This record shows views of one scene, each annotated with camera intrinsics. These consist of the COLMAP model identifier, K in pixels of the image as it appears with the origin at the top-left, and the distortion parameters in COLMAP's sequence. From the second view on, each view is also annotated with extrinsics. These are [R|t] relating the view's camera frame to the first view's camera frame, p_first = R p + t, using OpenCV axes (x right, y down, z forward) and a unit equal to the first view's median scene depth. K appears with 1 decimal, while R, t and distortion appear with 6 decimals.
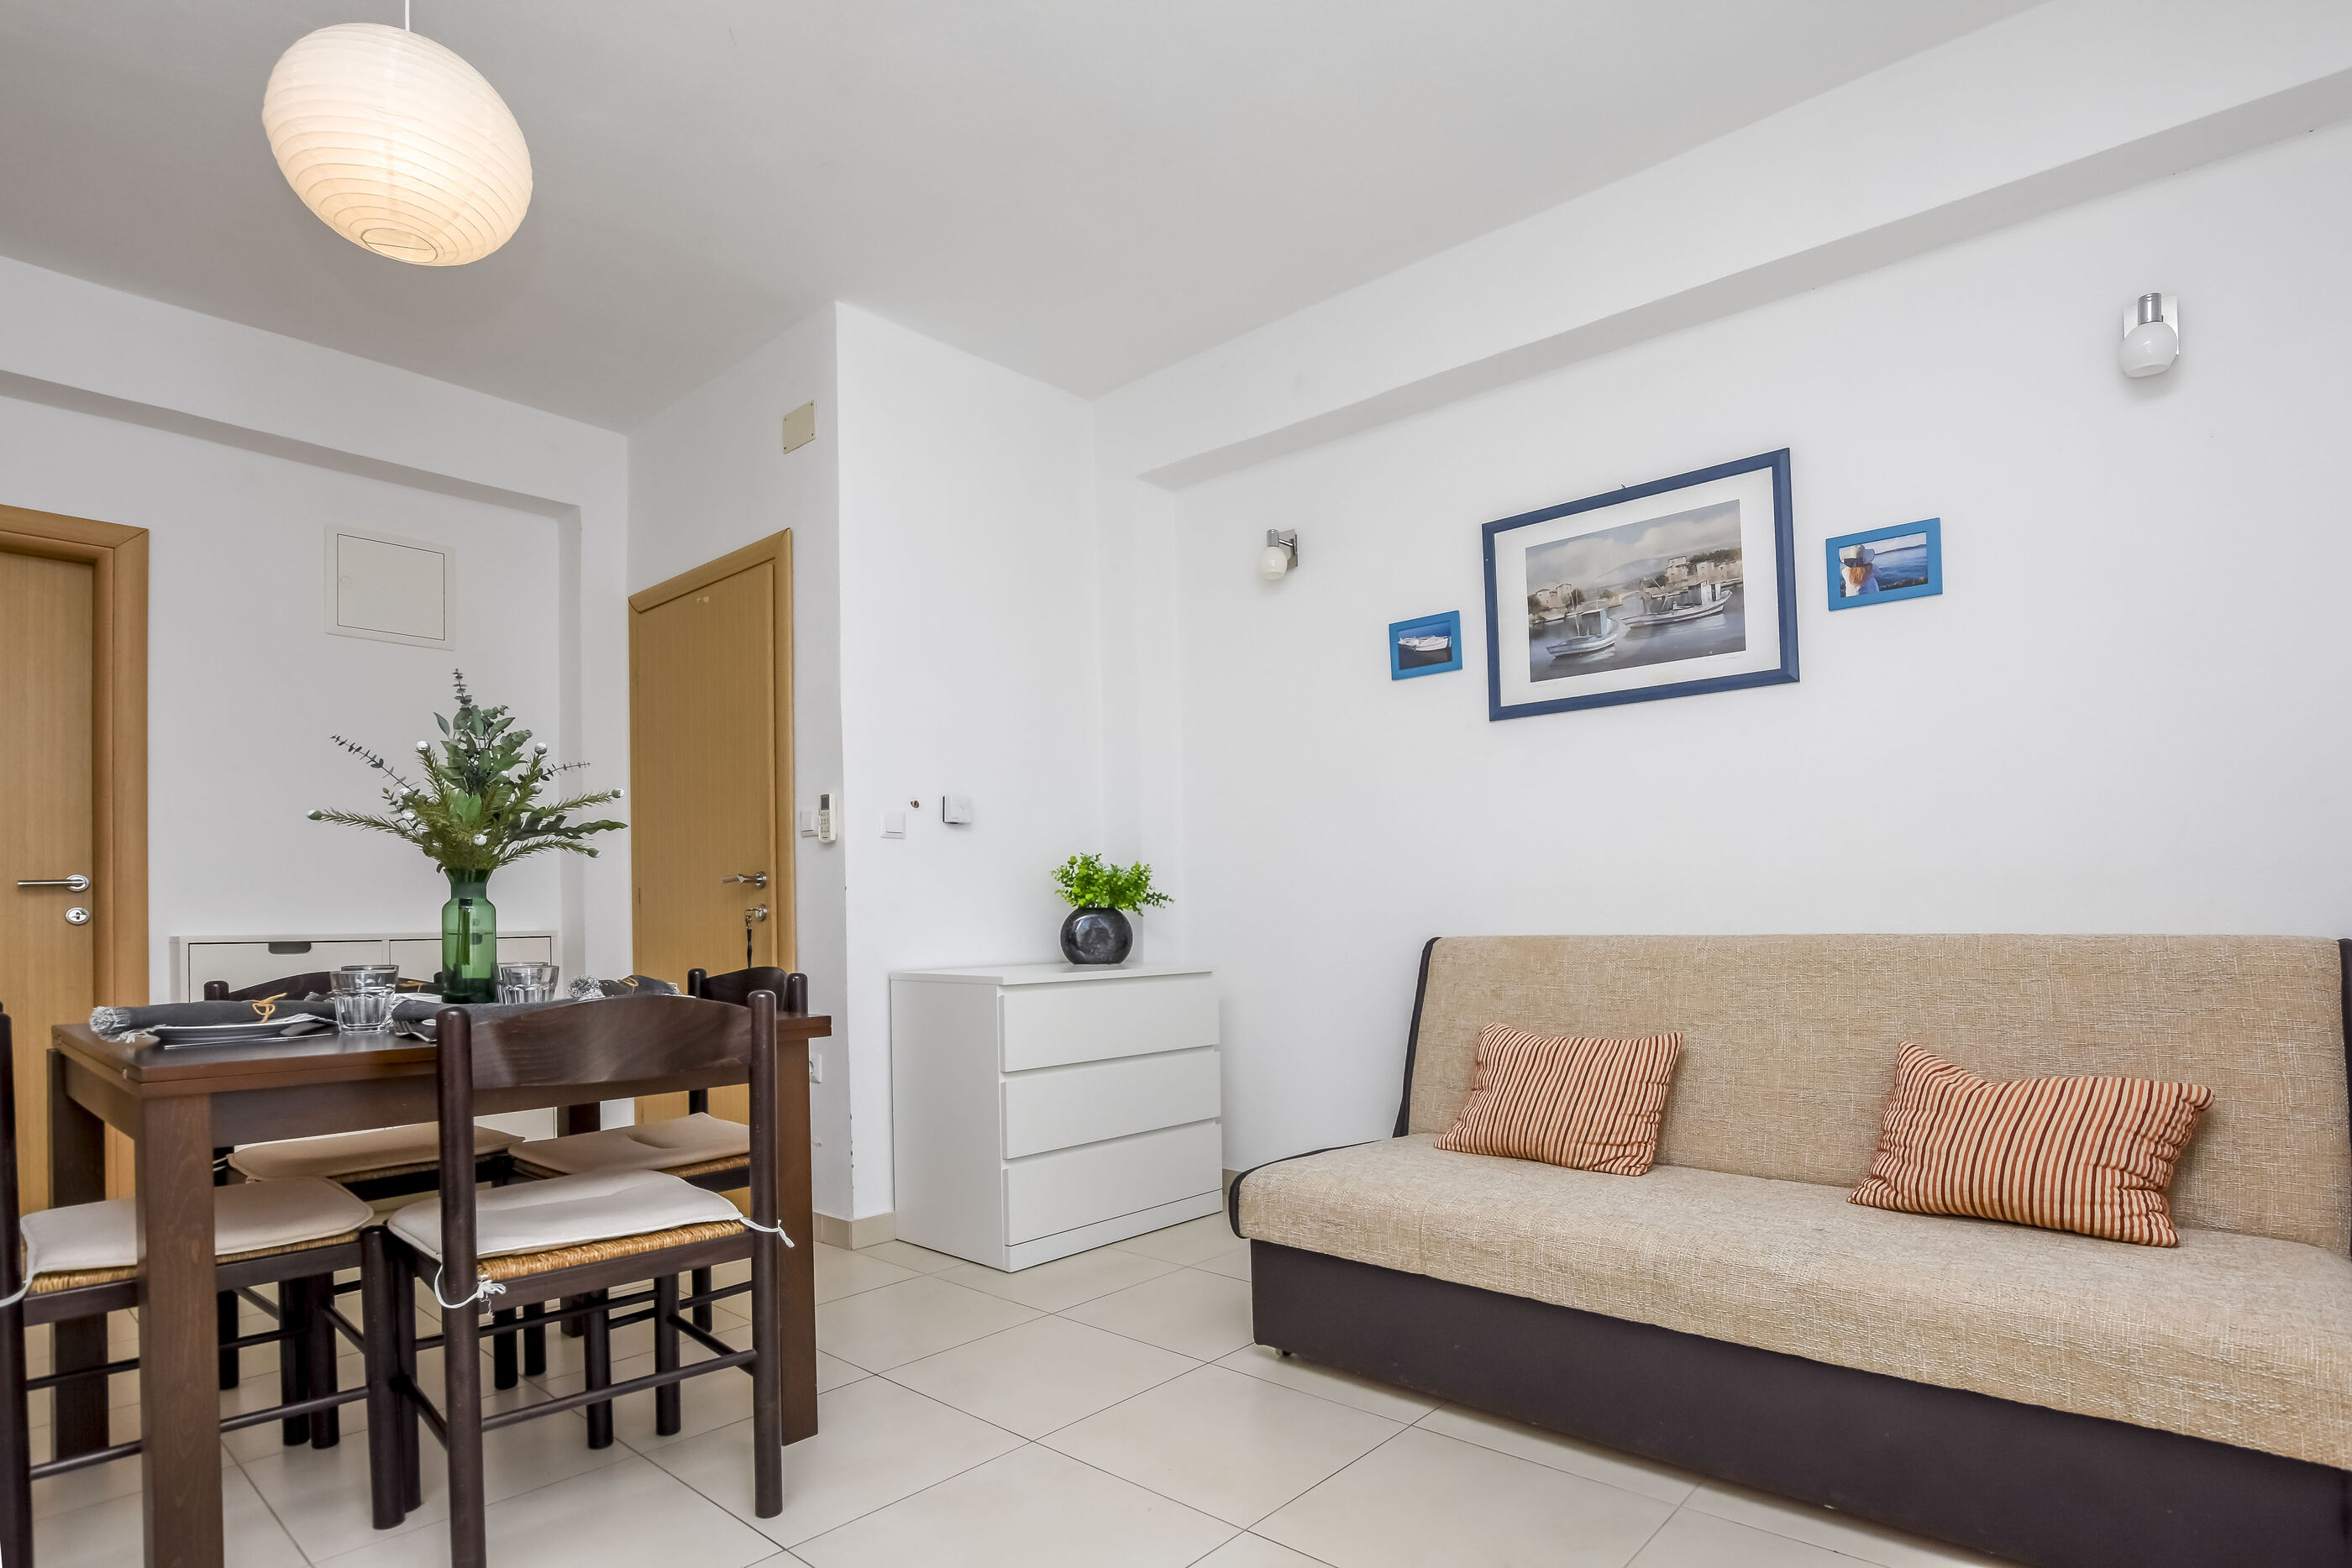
lens RADIAL K [[1140.6, 0, 1182.9], [0, 1140.6, 916.3], [0, 0, 1]] dist [-0.015257, 0.000063]
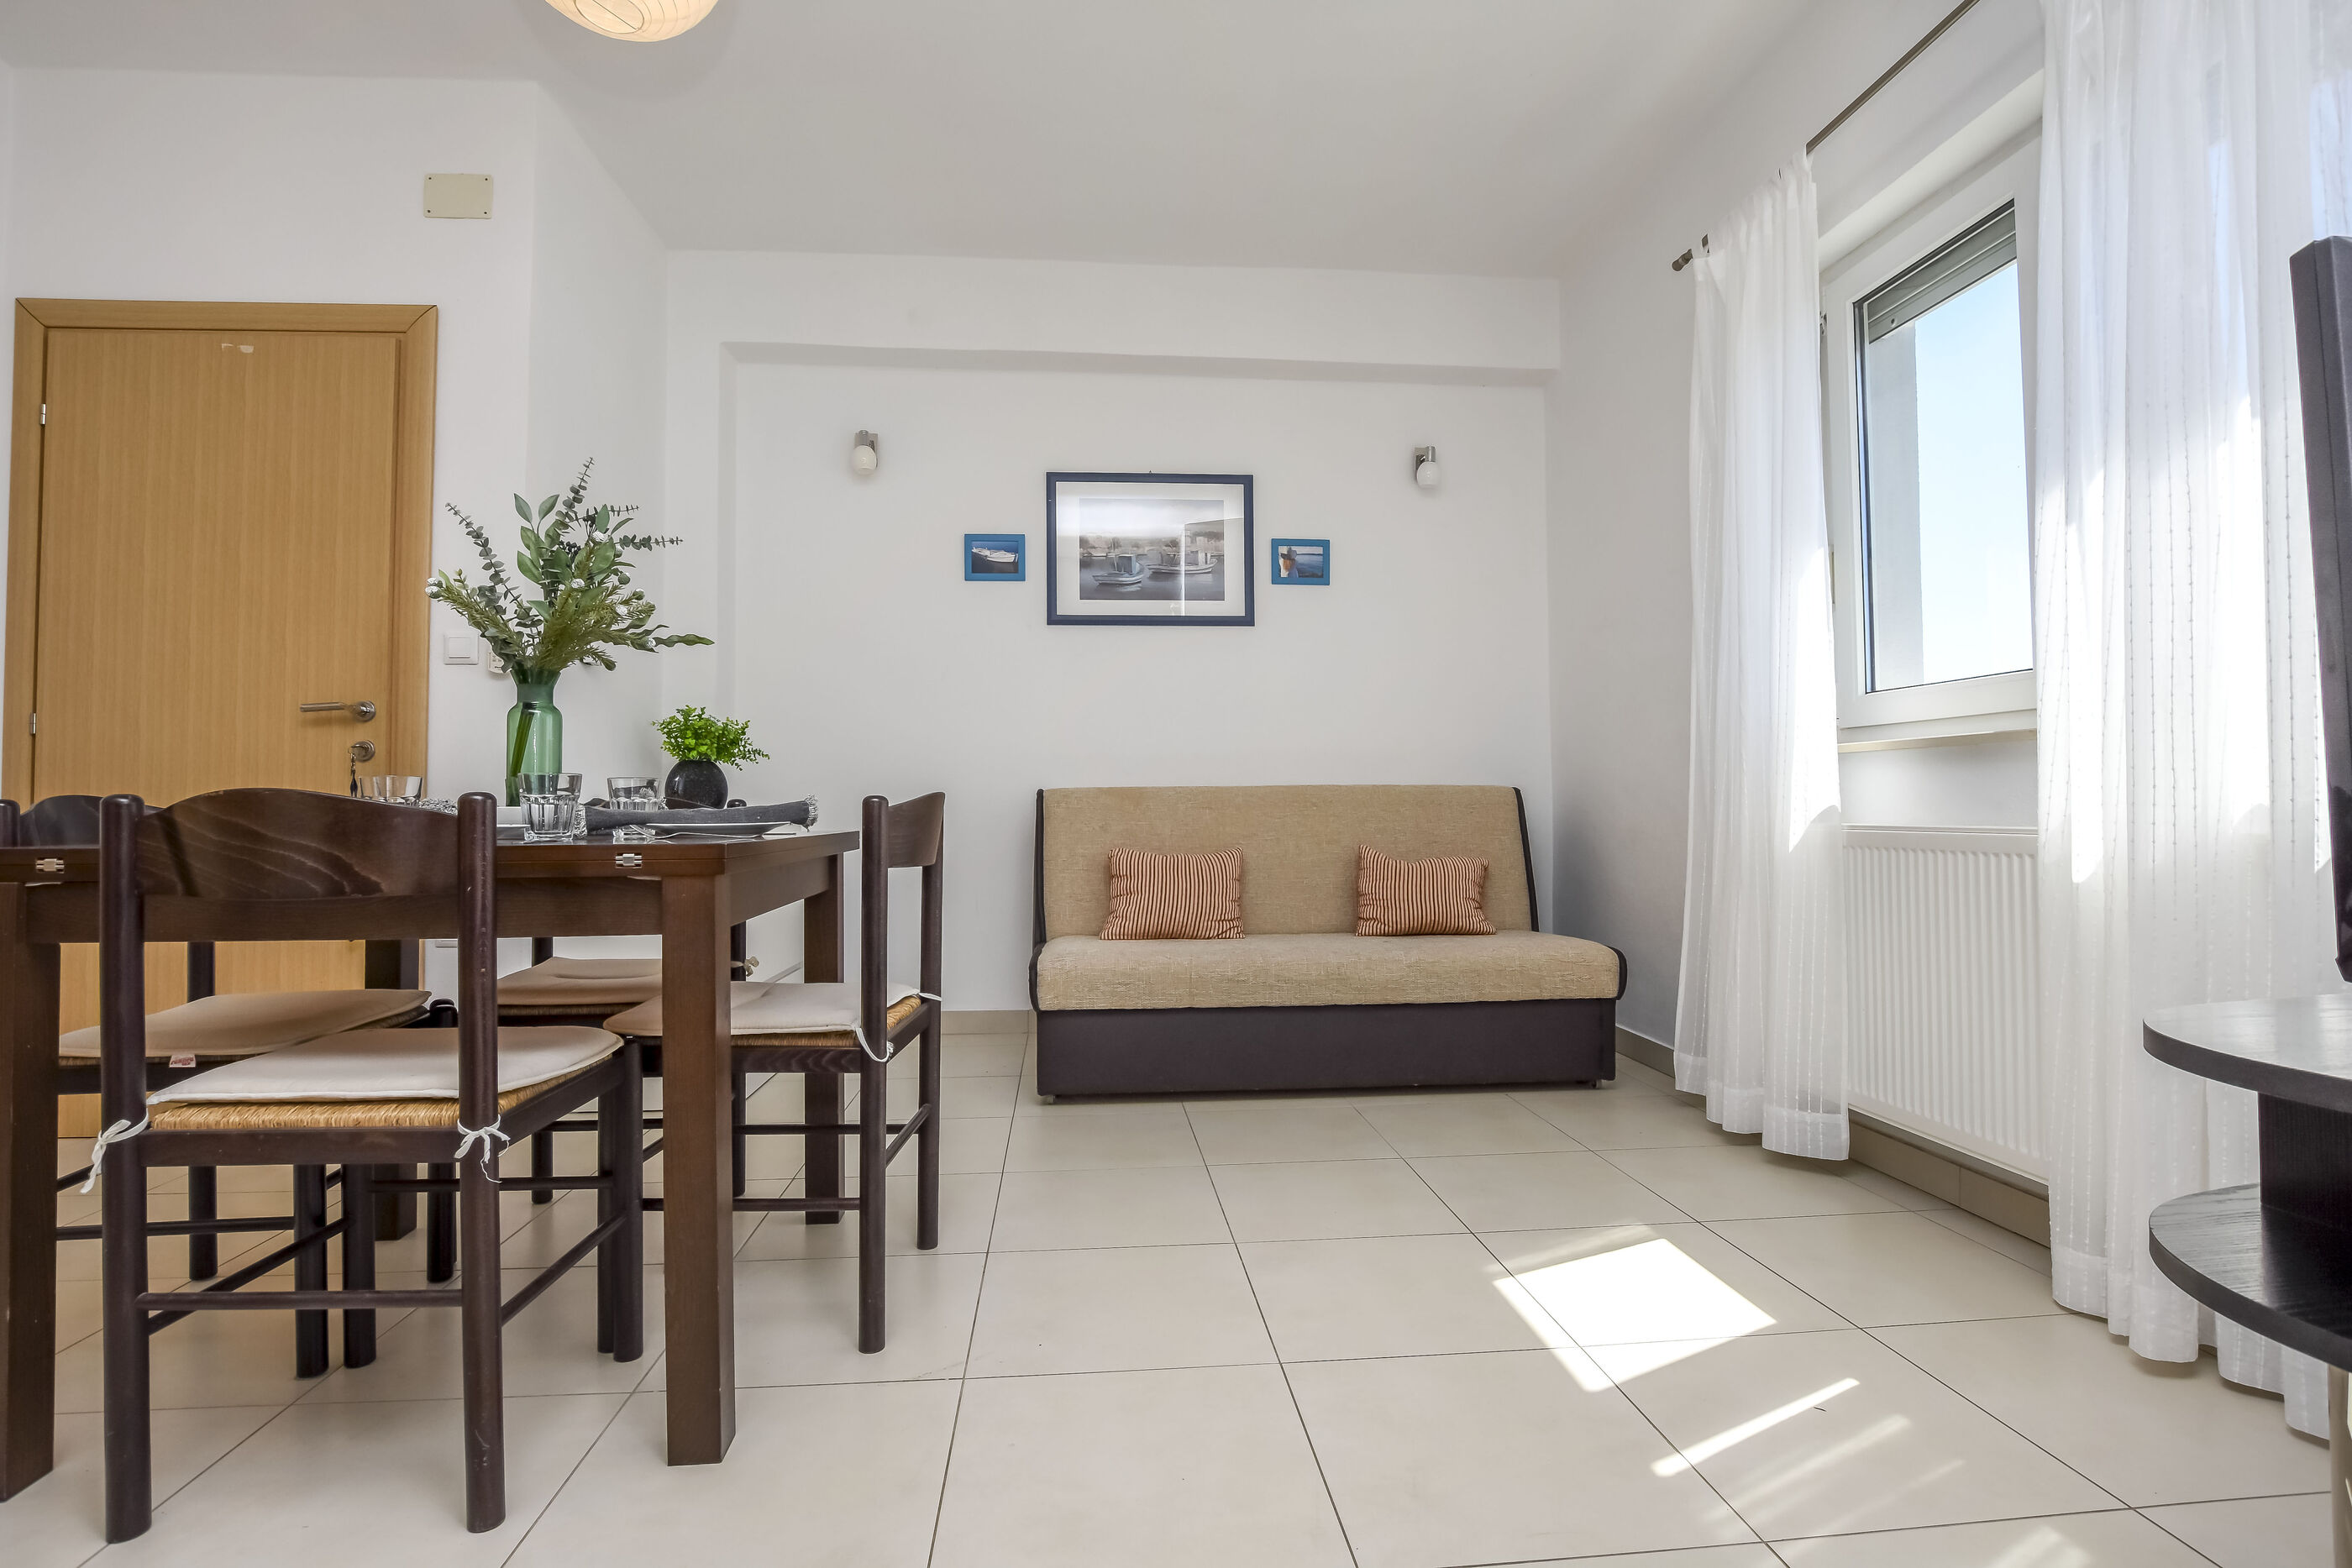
lens RADIAL K [[1162.1, 0, 1168.5], [0, 1162.1, 805.3], [0, 0, 1]] dist [-0.015125, 0.000354]
pose [[0.683490, 0.006923, 0.729927, -0.677773], [0.000181, 0.999953, -0.009653, 0.052846], [-0.729960, 0.006730, 0.683457, -0.000978]]
